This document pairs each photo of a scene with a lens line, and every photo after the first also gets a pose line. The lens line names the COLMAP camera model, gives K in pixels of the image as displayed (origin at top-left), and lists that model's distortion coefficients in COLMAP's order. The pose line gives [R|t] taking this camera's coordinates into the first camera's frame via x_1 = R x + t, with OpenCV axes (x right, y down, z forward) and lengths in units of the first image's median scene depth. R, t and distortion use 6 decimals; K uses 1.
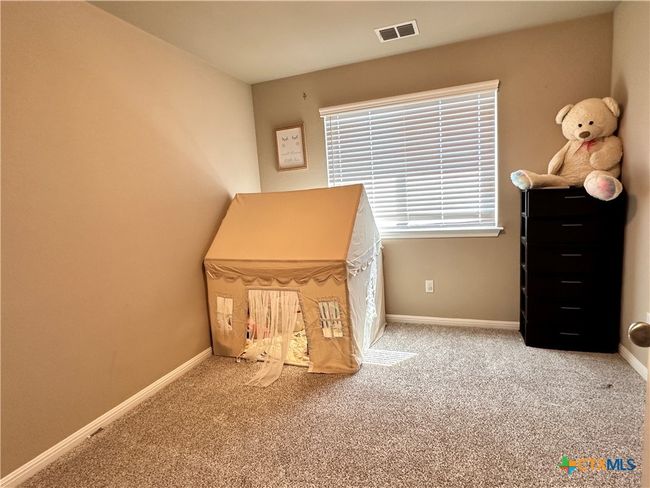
lens RADIAL K [[369.3, 0, 323.7], [0, 369.3, 246.4], [0, 0, 1]] dist [0.006907, 0.000816]
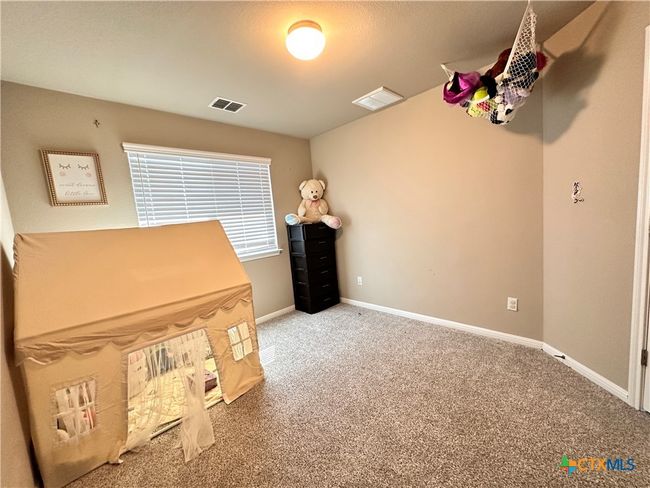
lens RADIAL K [[267.3, 0, 323.6], [0, 267.3, 244.3], [0, 0, 1]] dist [-0.003113, 0.000099]
pose [[0.404343, -0.062268, 0.912485, -0.525536], [0.176912, 0.984163, -0.011234, -0.026974], [-0.897334, 0.165972, 0.408955, 0.375181]]
